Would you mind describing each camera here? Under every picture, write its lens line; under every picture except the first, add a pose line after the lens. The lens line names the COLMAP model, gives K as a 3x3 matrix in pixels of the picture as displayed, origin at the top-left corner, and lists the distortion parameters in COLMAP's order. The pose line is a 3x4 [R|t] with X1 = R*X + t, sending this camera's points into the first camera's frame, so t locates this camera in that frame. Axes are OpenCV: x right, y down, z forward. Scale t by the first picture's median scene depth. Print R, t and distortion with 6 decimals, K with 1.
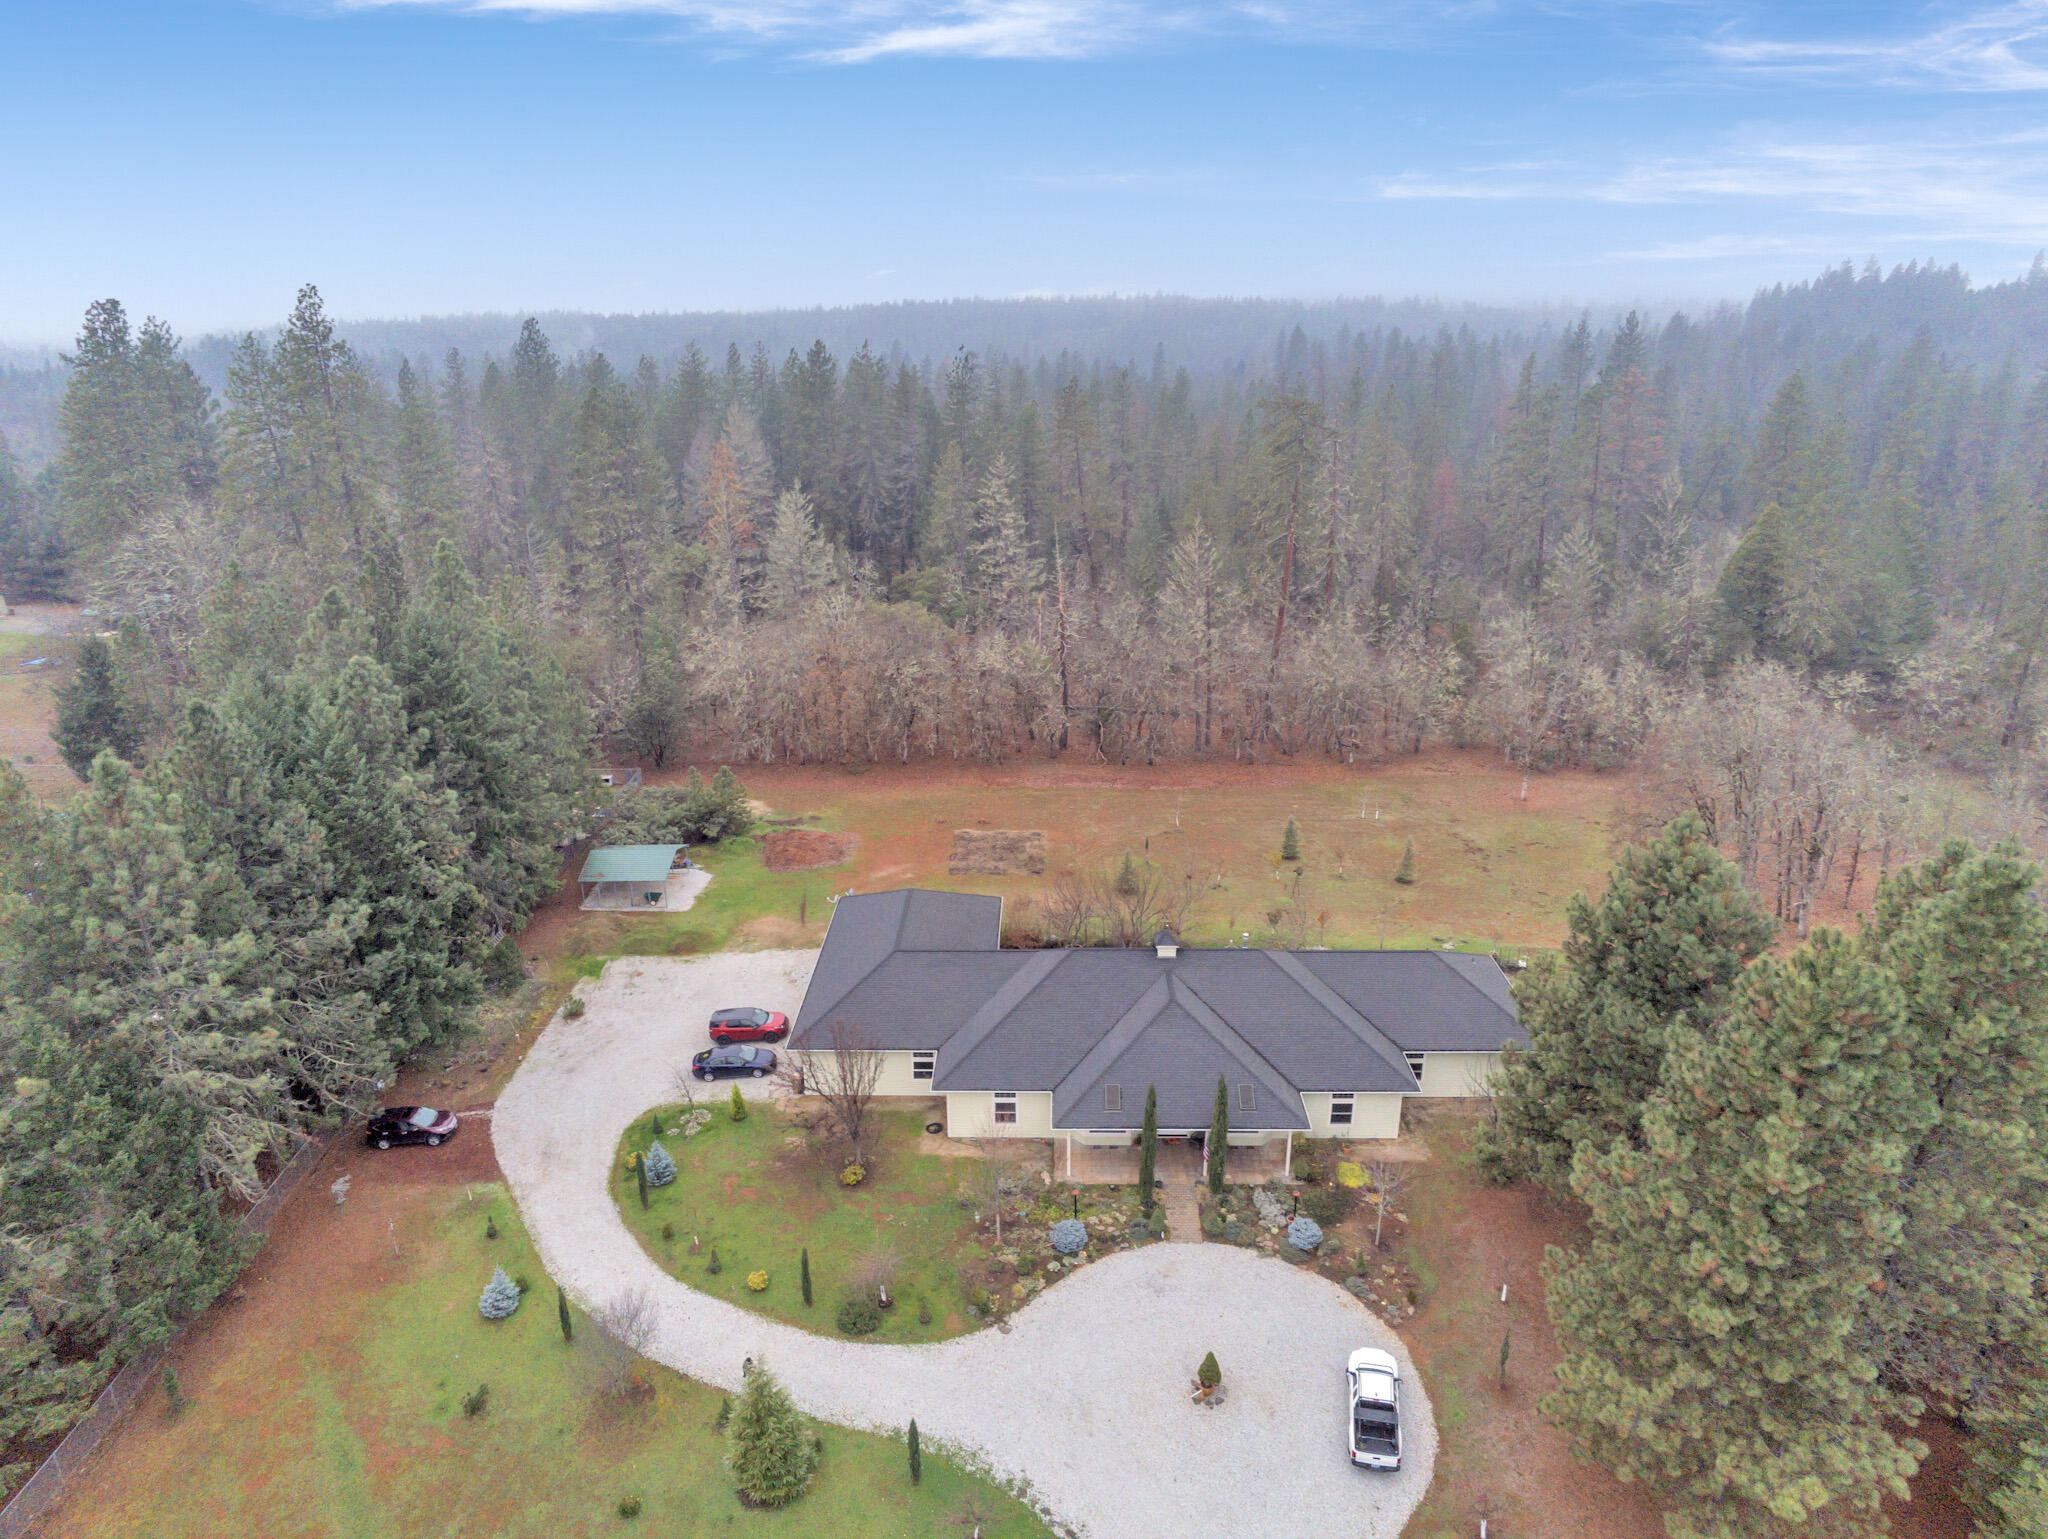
lens RADIAL K [[1288.9, 0, 1035.6], [0, 1288.9, 770.0], [0, 0, 1]] dist [-0.047502, 0.017990]
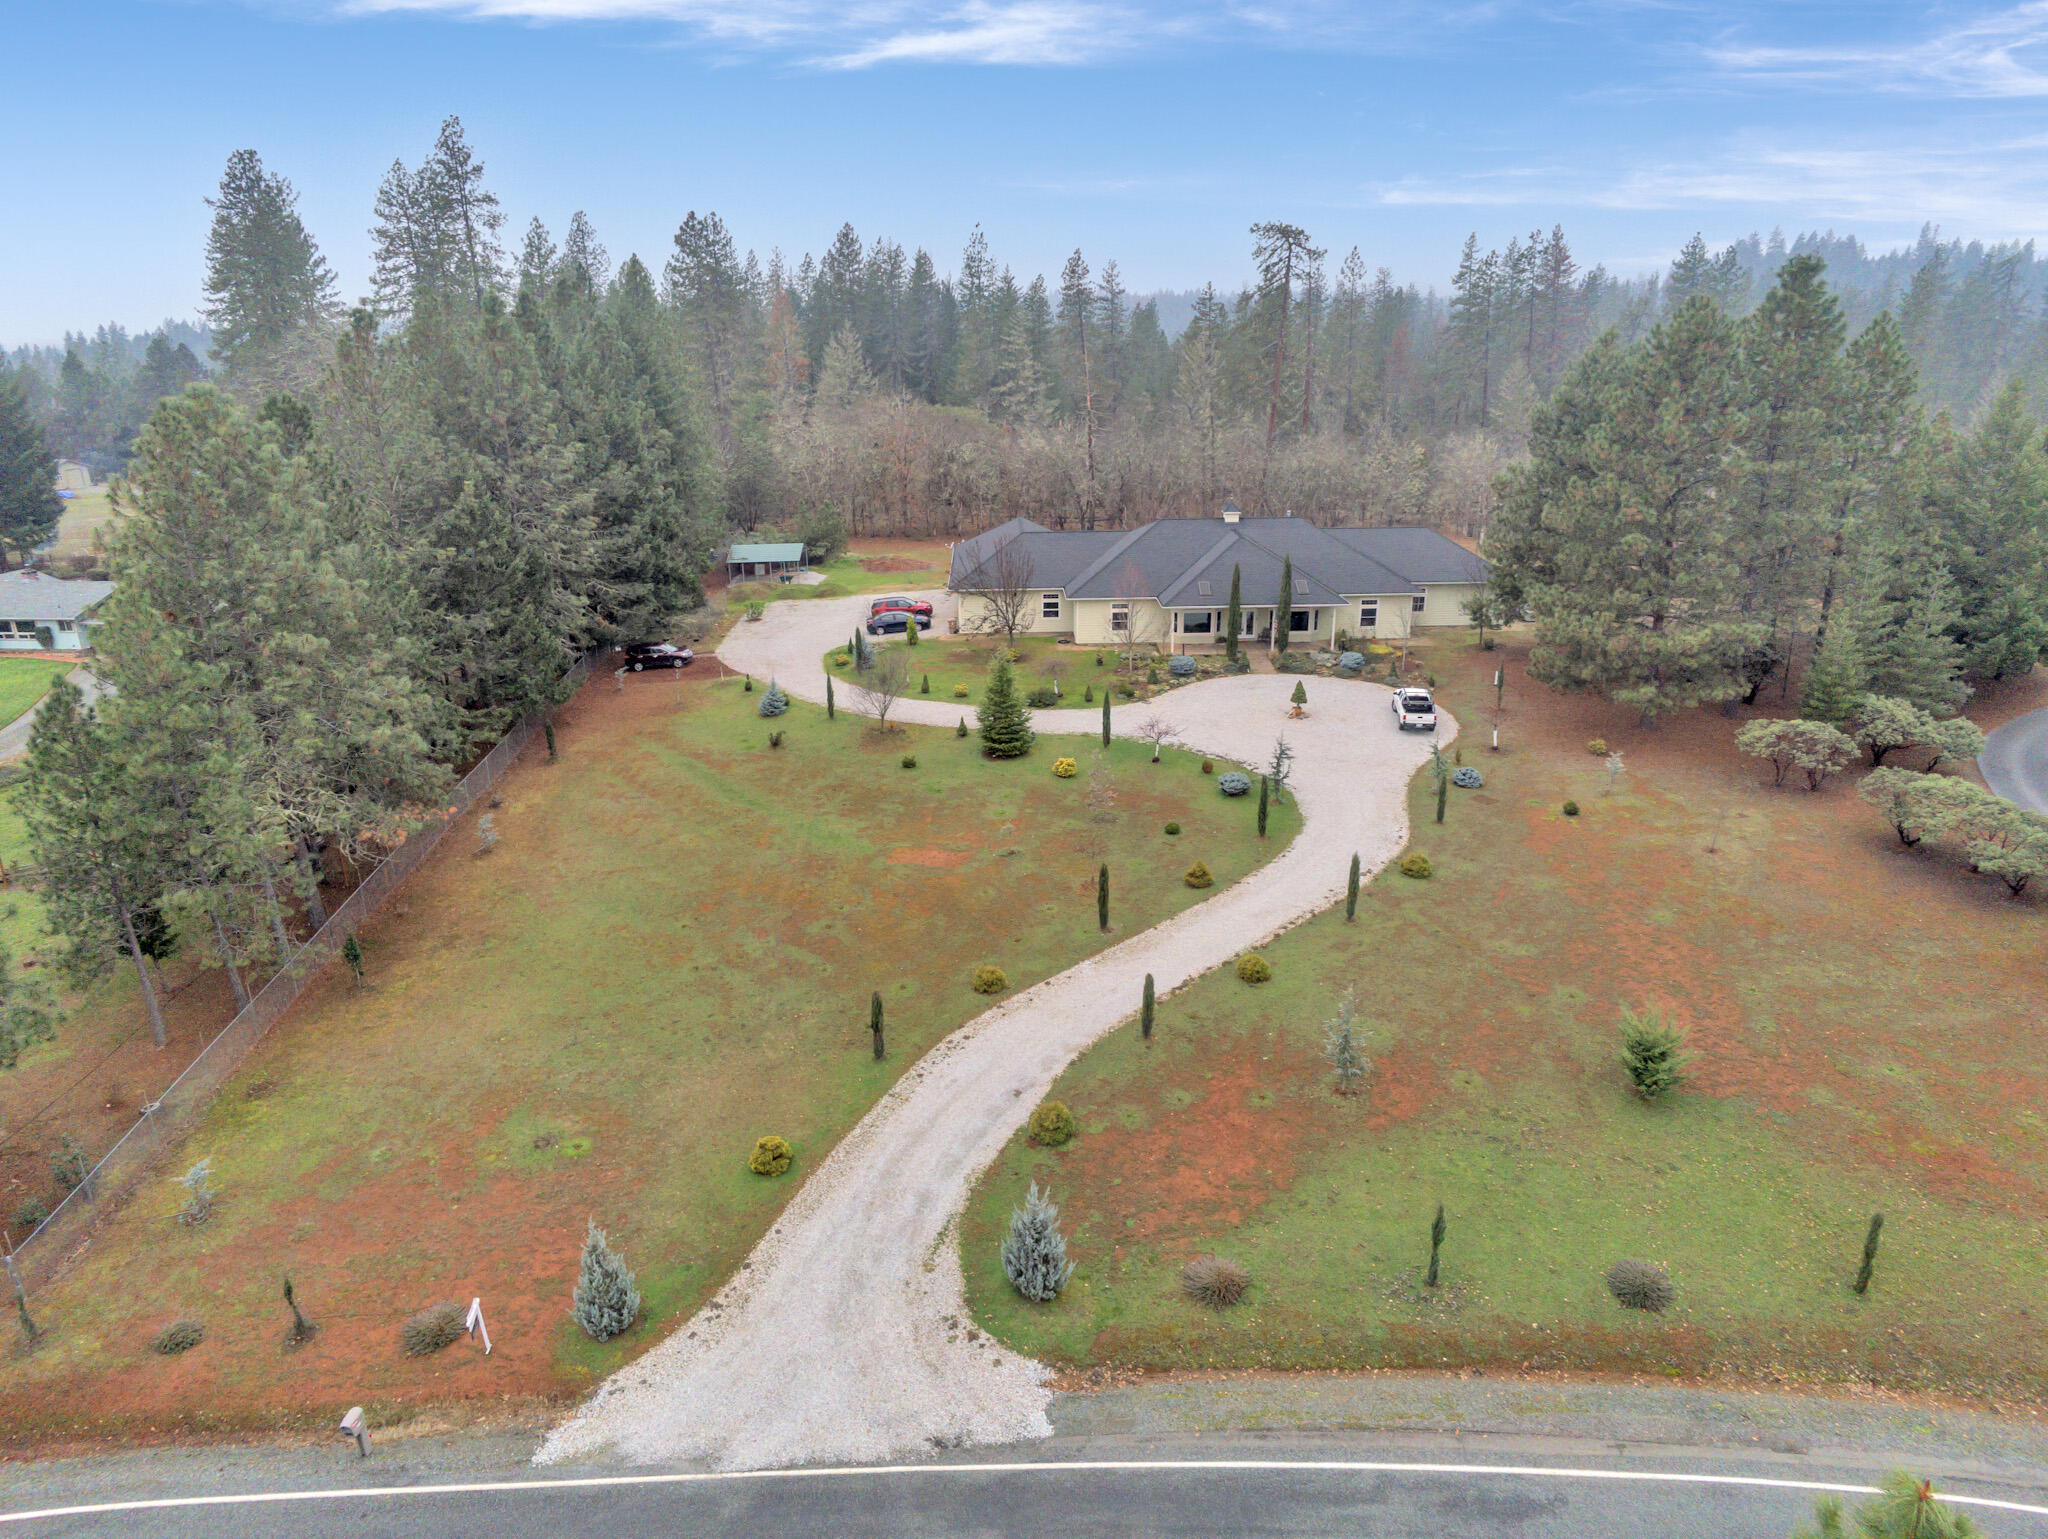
lens RADIAL K [[1288.9, 0, 1035.6], [0, 1288.9, 770.0], [0, 0, 1]] dist [-0.047502, 0.017990]
pose [[0.998849, -0.020342, 0.043433, -0.187743], [0.020783, 0.999737, -0.009739, 0.471093], [-0.043224, 0.010631, 0.999009, -0.361794]]
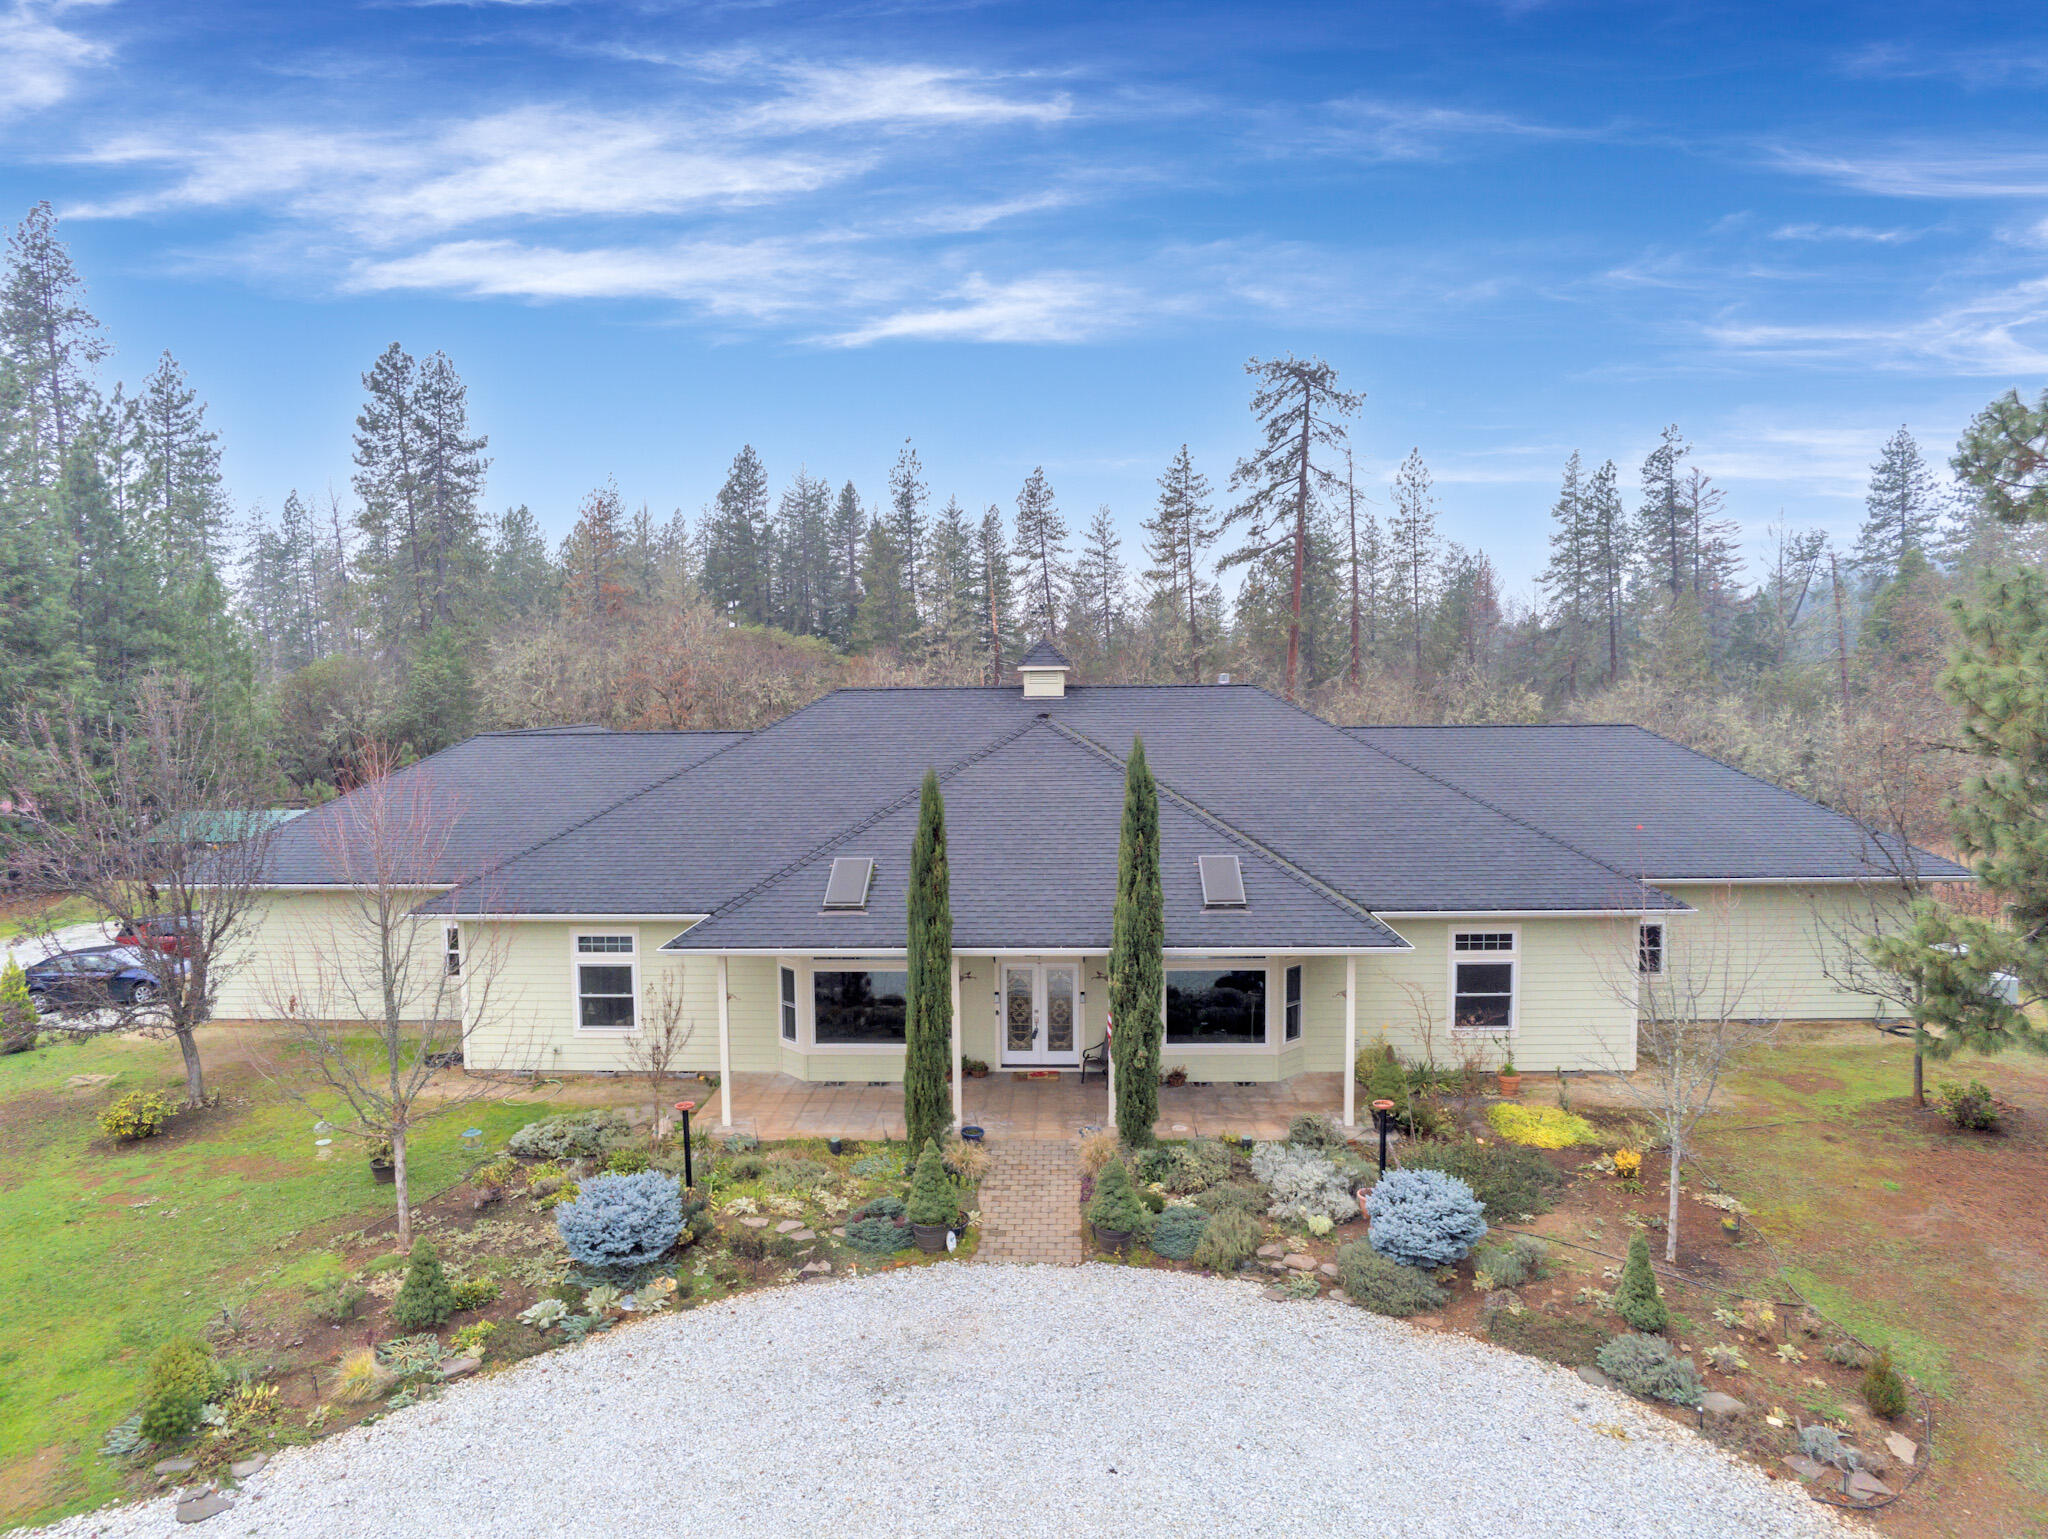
lens RADIAL K [[1288.9, 0, 1035.6], [0, 1288.9, 770.0], [0, 0, 1]] dist [-0.047502, 0.017990]
pose [[0.999820, -0.003176, -0.018705, 0.123327], [-0.001991, 0.962876, -0.269938, 0.332047], [0.018868, 0.269926, 0.962696, 0.666660]]
